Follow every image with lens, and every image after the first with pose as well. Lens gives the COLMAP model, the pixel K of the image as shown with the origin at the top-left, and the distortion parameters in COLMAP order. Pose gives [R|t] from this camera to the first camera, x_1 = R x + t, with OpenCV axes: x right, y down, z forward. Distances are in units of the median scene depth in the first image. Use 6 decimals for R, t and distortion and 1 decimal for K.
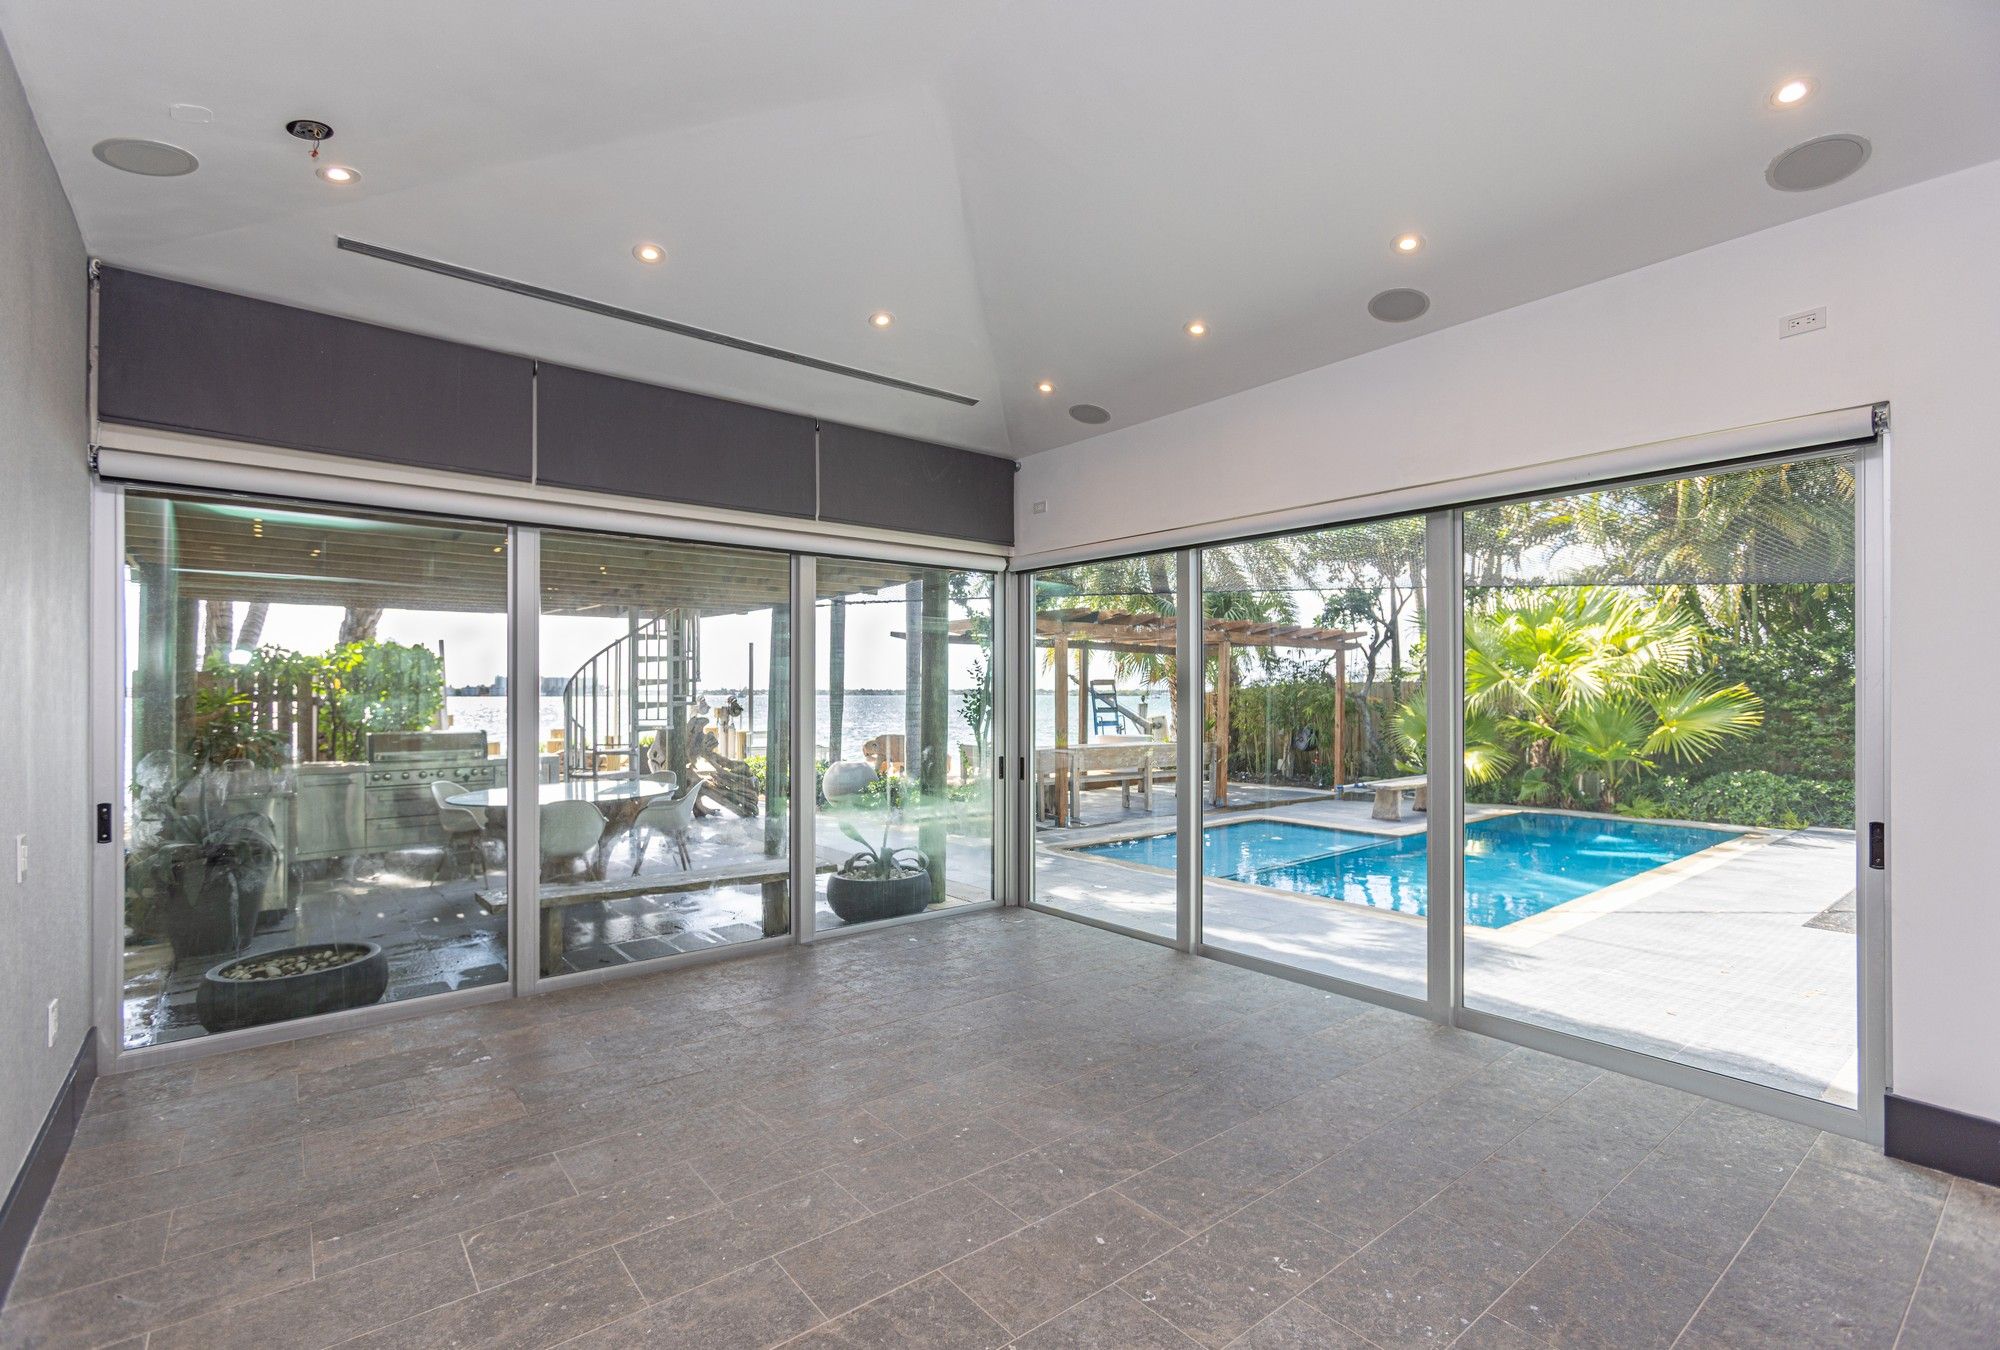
lens RADIAL K [[897.6, 0, 1000.0], [0, 897.6, 675.0], [0, 0, 1]] dist [0.001950, 0.001272]
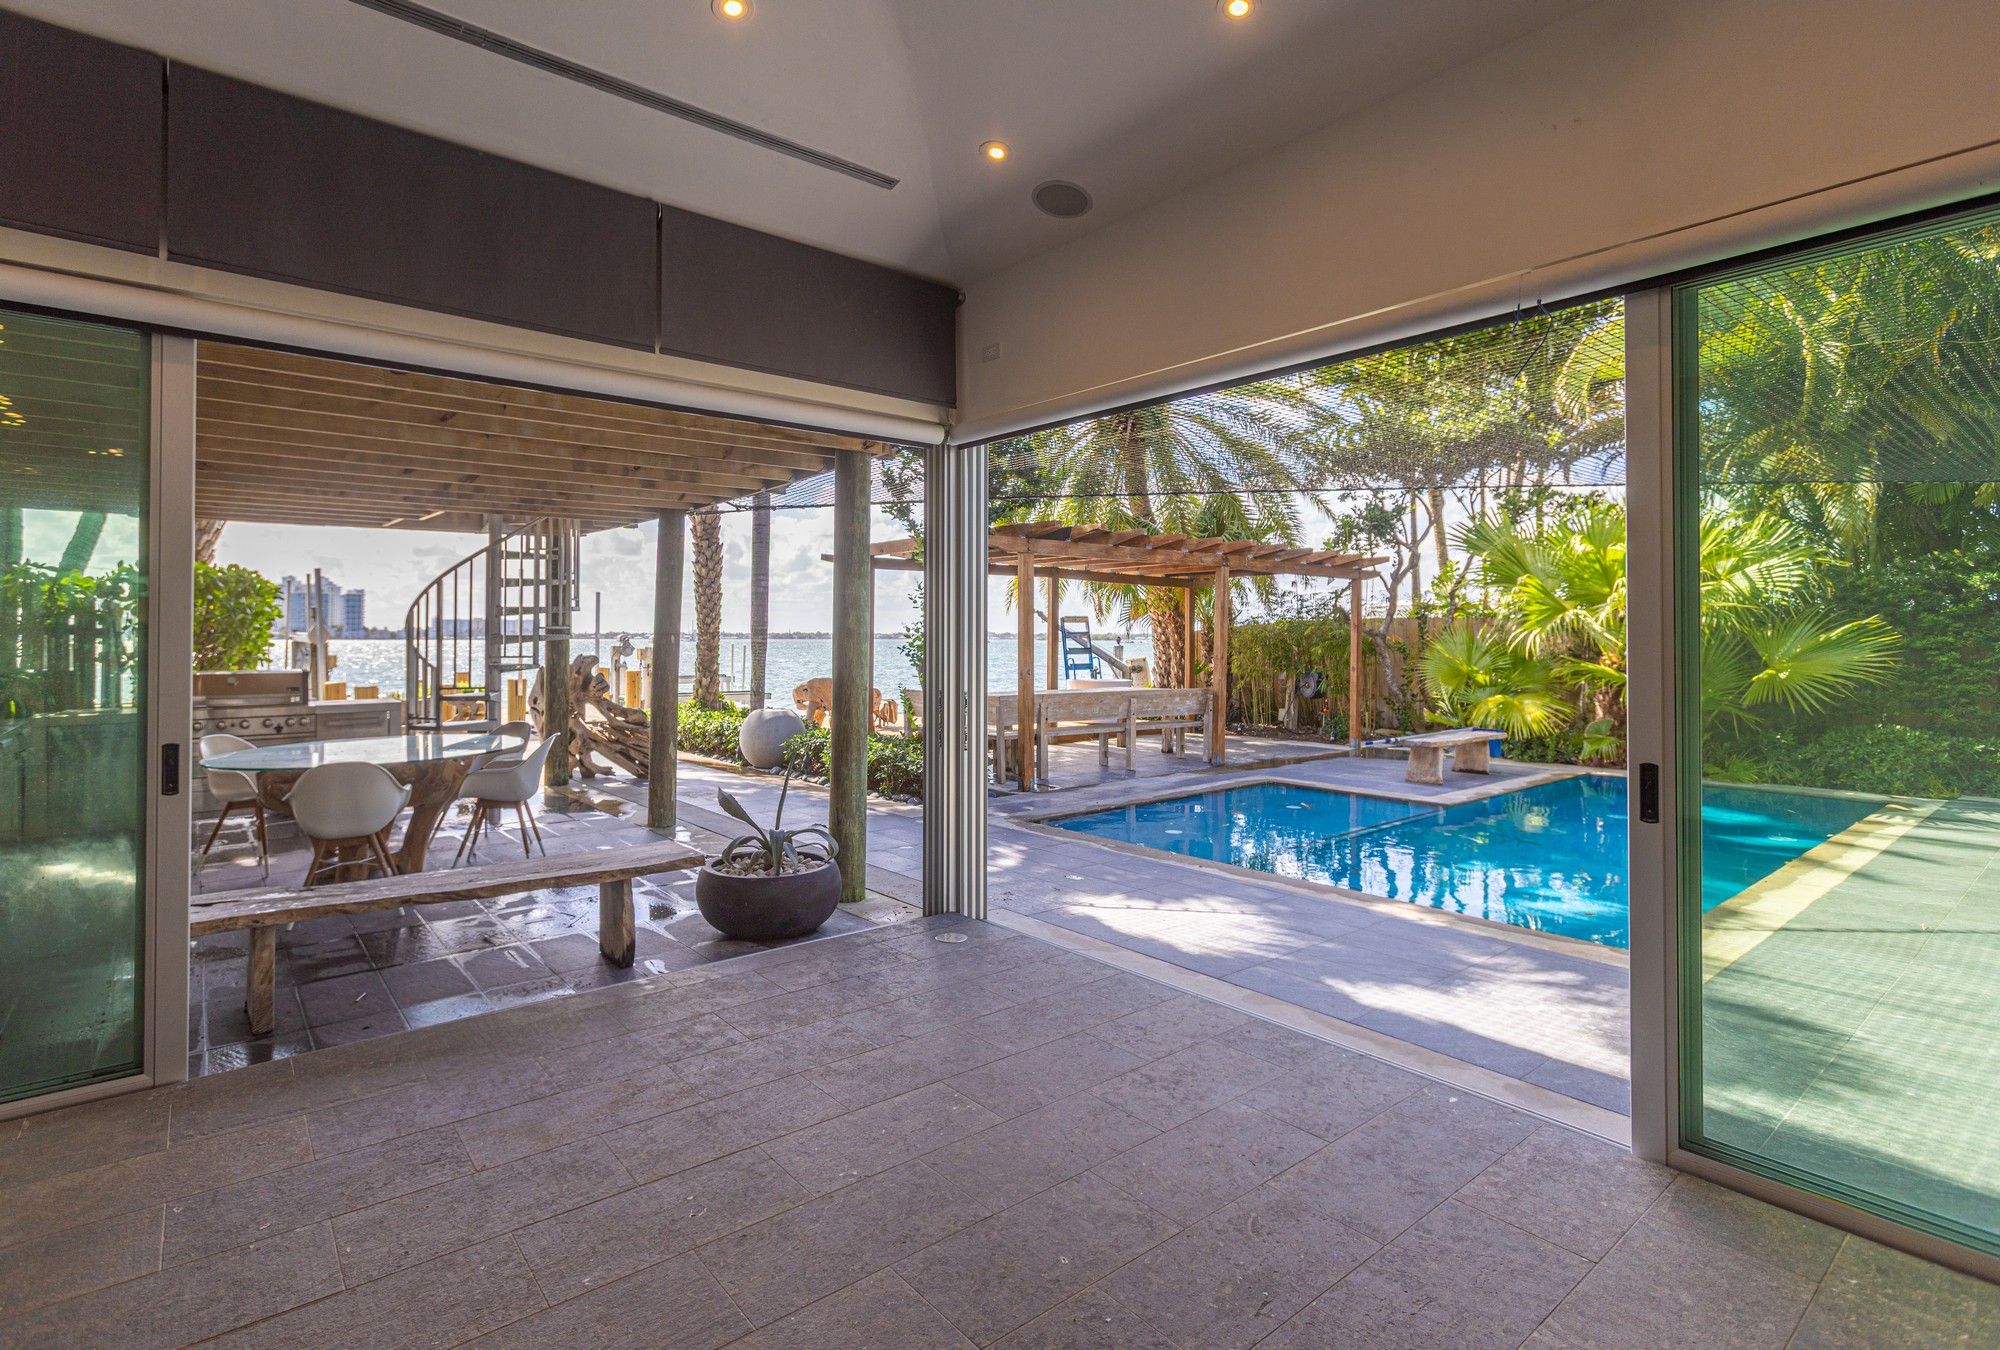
lens RADIAL K [[964.6, 0, 974.1], [0, 964.6, 612.7], [0, 0, 1]] dist [0.002851, 0.000411]
pose [[0.999926, 0.003968, 0.011539, 0.018278], [-0.003919, 0.999983, -0.004203, 0.018903], [-0.011556, 0.004158, 0.999925, 0.205067]]
